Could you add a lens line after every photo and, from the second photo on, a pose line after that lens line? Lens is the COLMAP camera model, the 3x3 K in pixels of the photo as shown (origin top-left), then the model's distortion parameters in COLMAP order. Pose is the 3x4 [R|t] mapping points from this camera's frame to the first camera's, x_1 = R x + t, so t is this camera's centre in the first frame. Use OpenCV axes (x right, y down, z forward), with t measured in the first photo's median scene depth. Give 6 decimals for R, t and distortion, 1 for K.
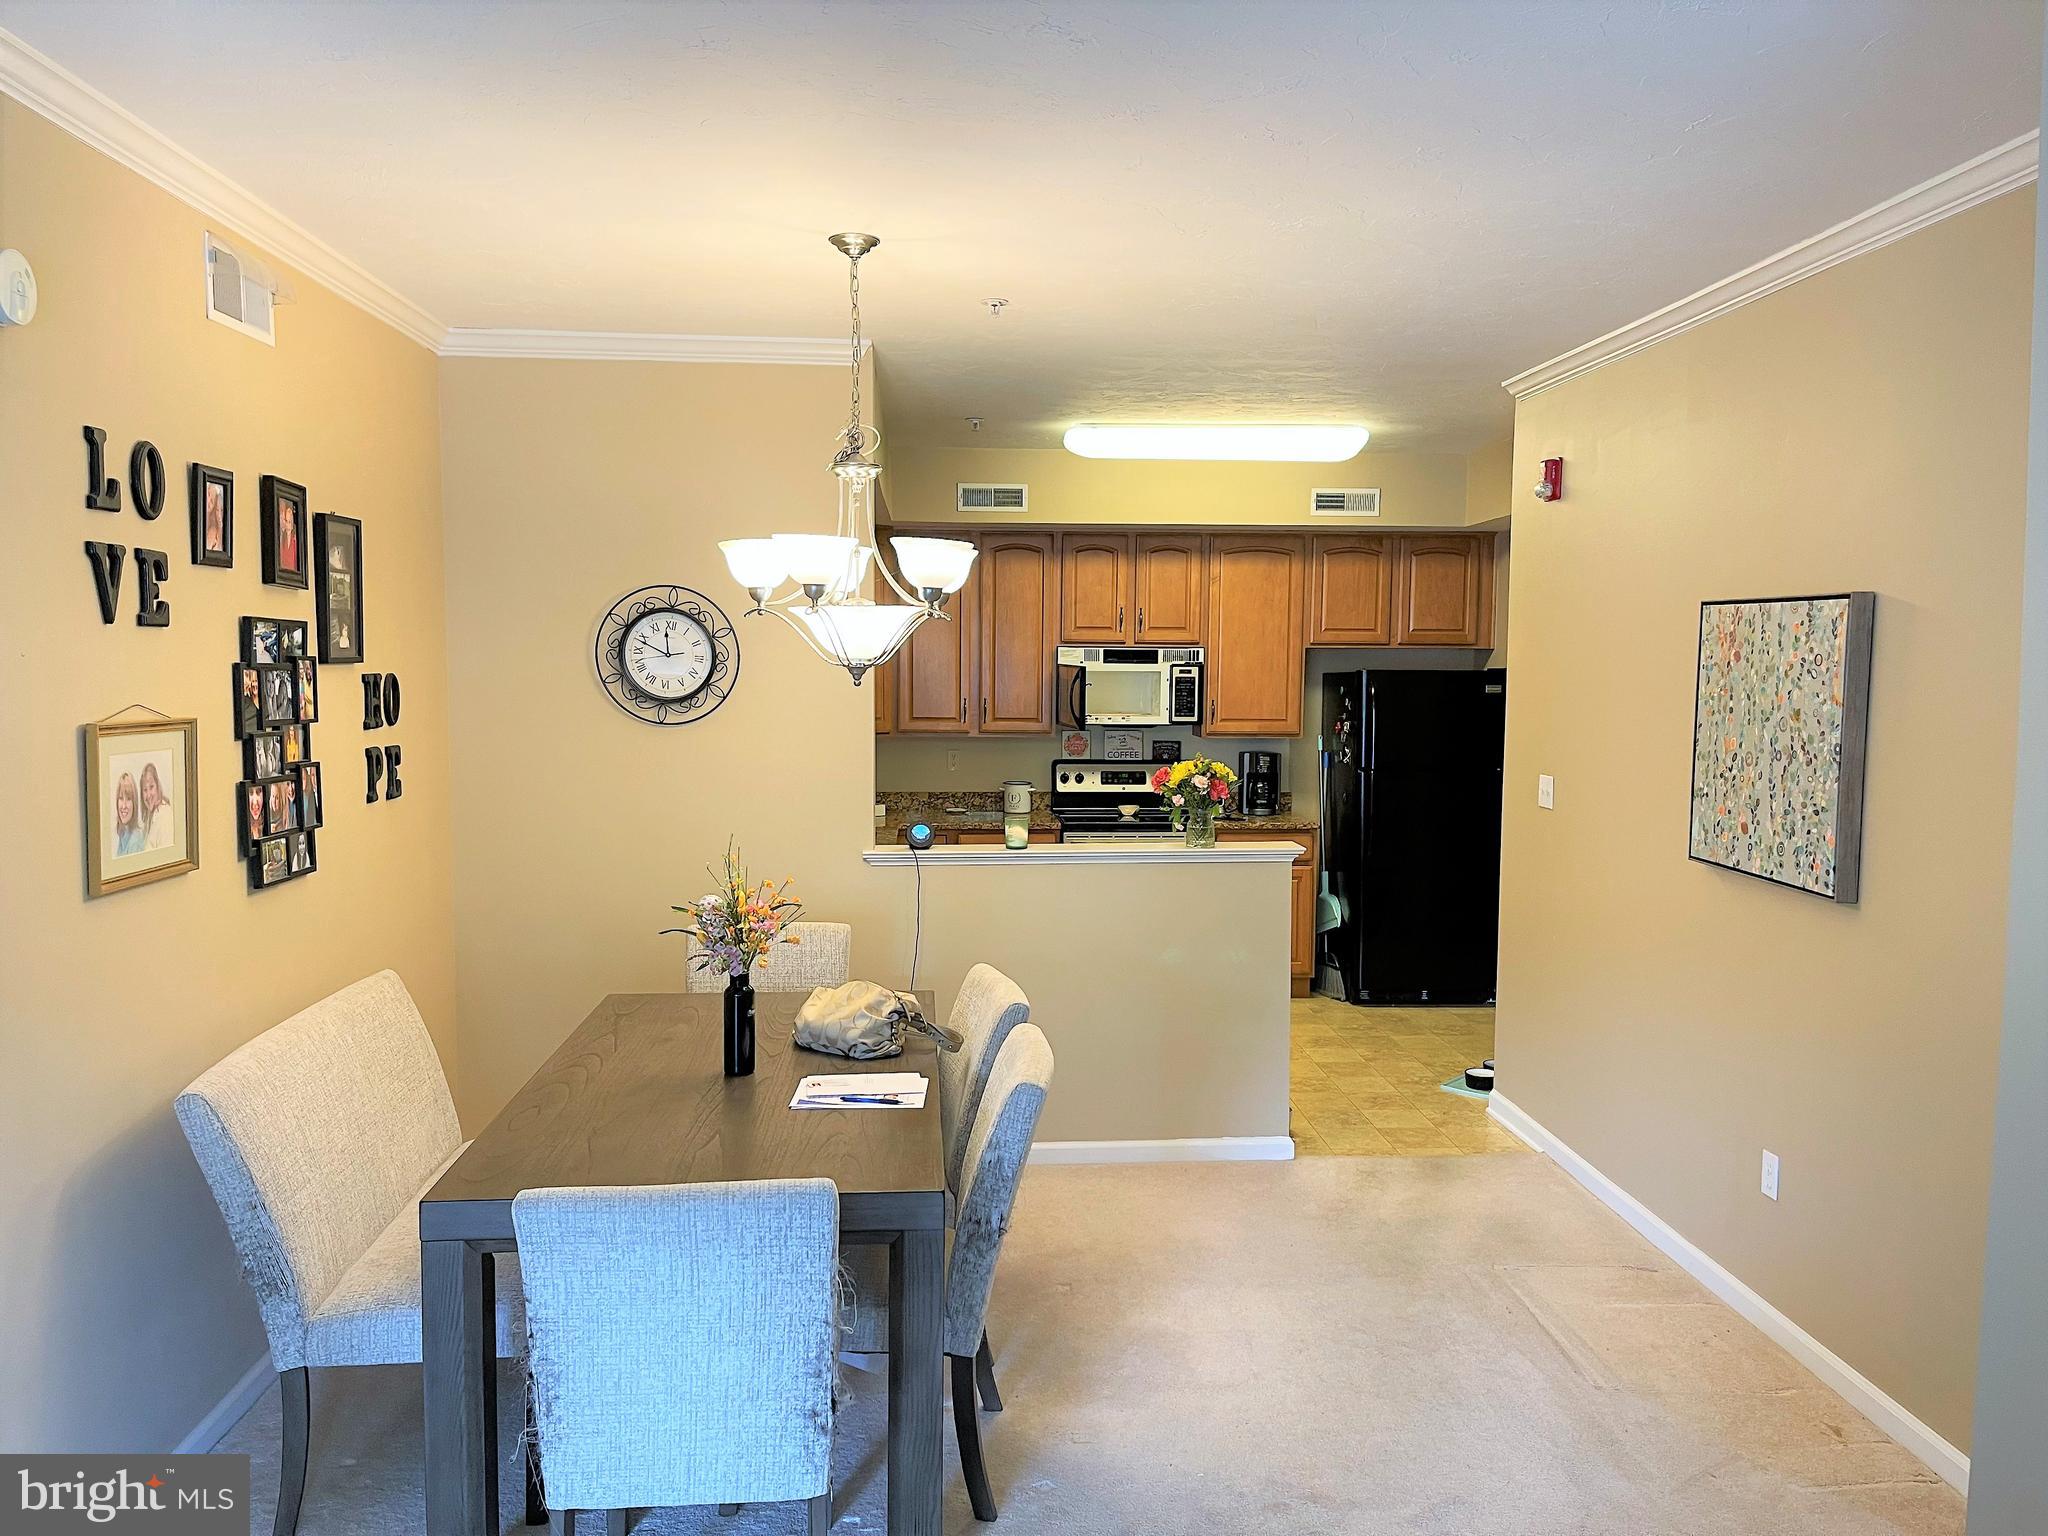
lens RADIAL K [[1558.5, 0, 1045.1], [0, 1558.5, 774.8], [0, 0, 1]] dist [0.091185, -0.109873]
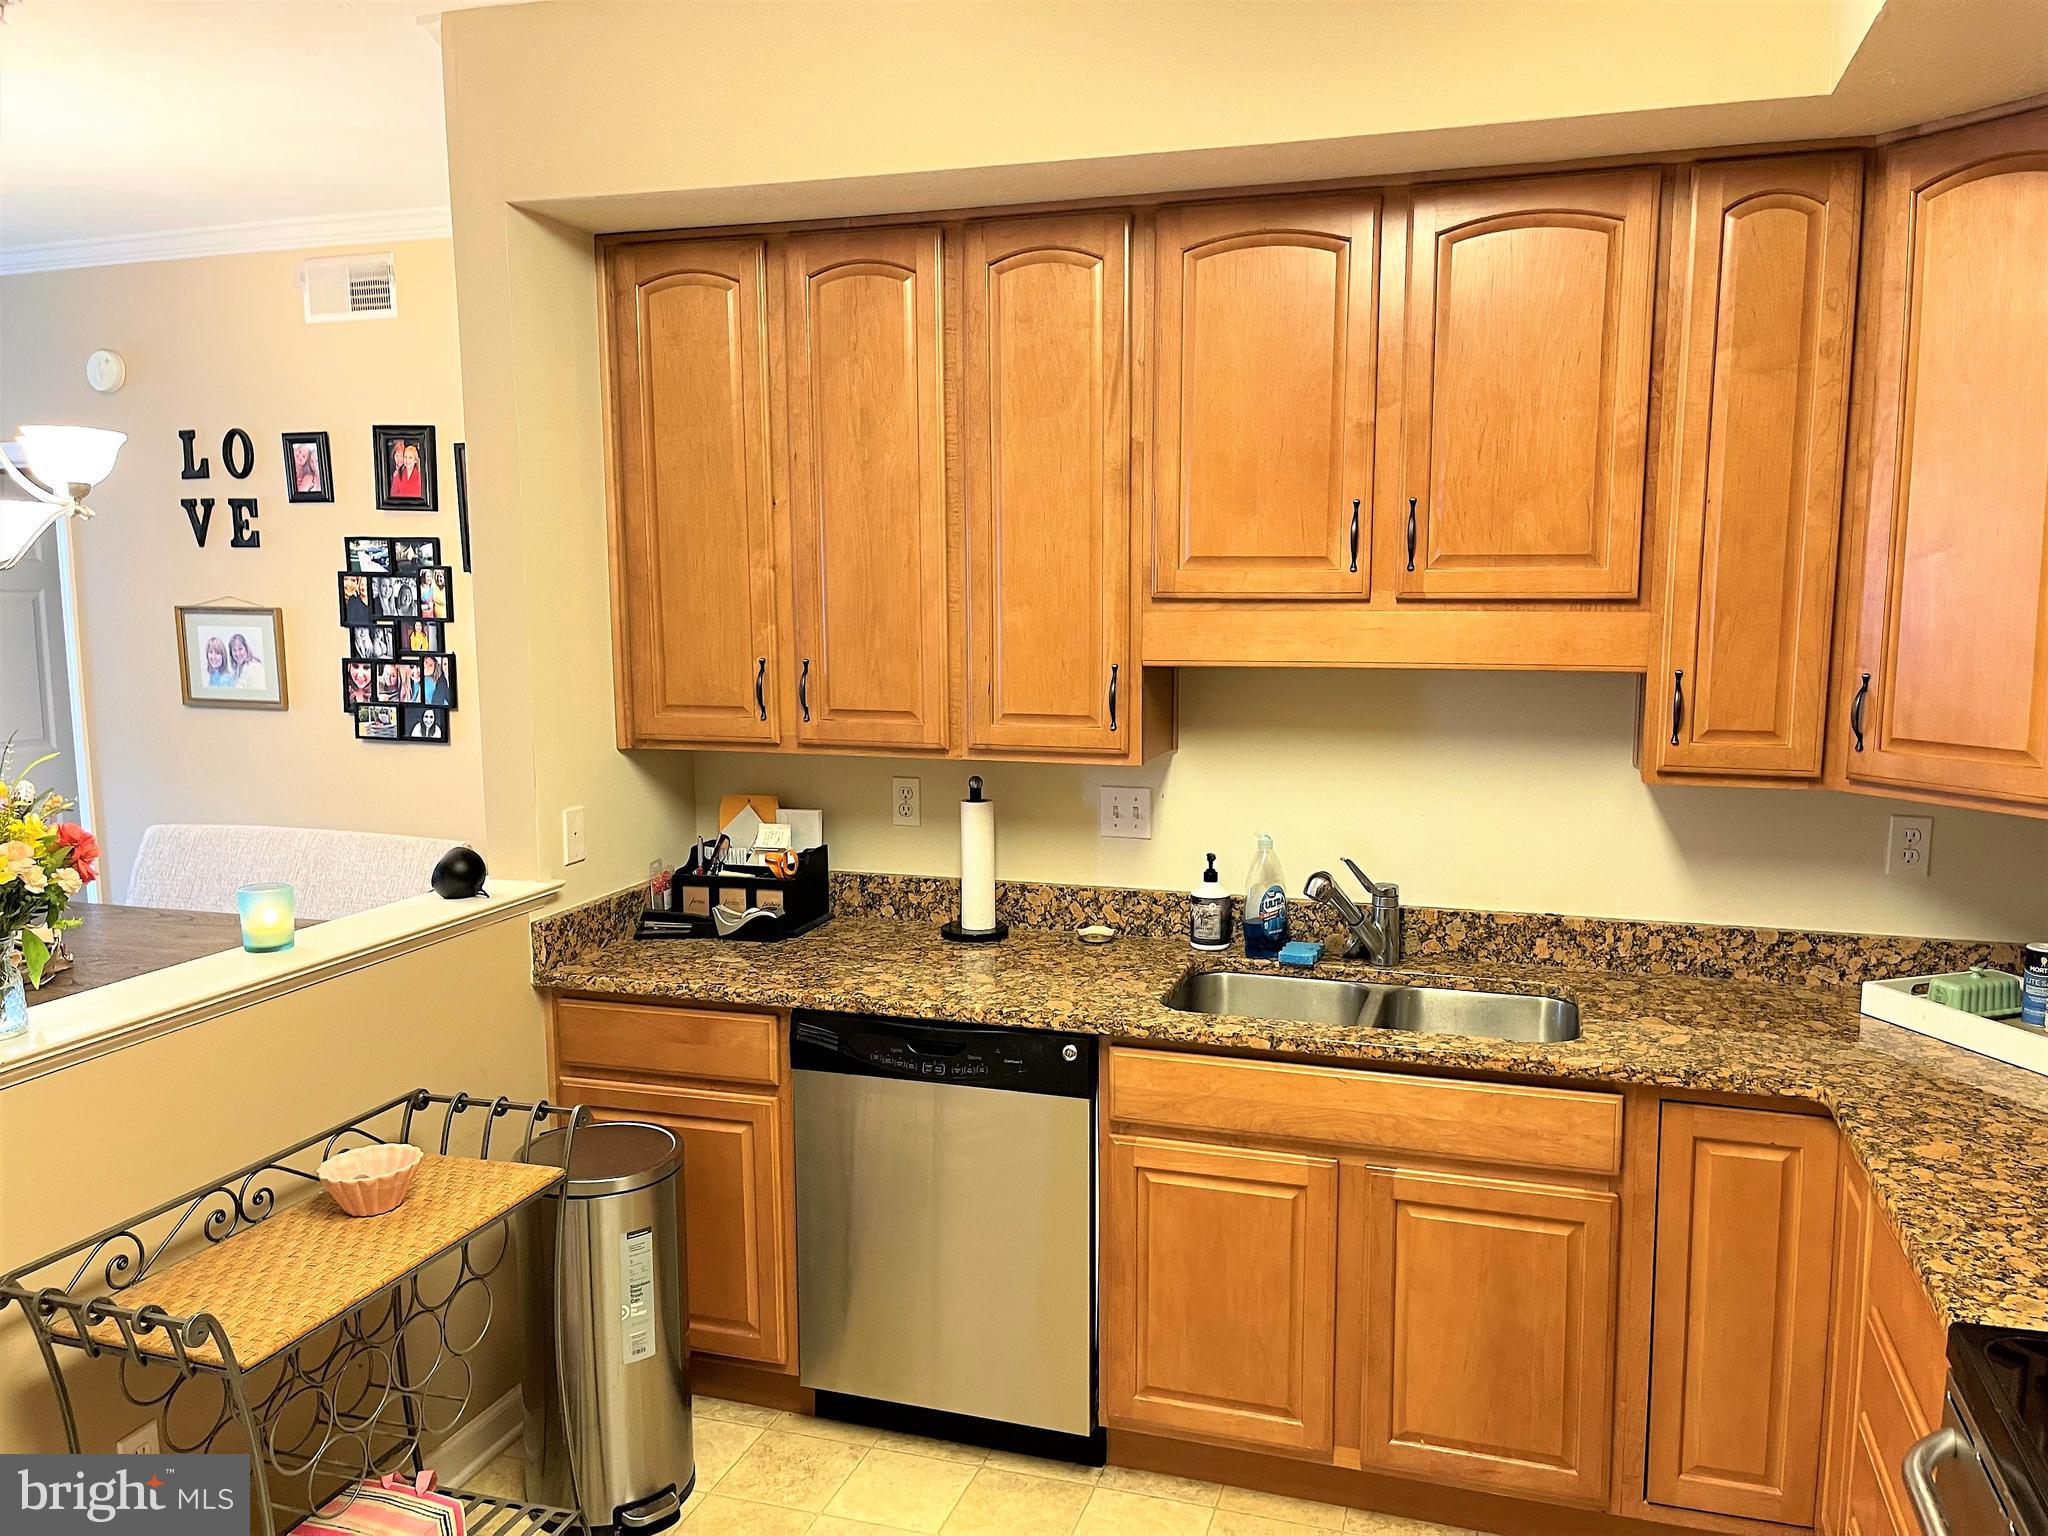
lens RADIAL K [[1527.3, 0, 1054.4], [0, 1527.3, 782.5], [0, 0, 1]] dist [0.105001, -0.144785]
pose [[-0.361531, 0.120670, -0.924518, 0.576264], [-0.069197, 0.985382, 0.155673, -0.153162], [0.929789, 0.120255, -0.347896, 2.224240]]
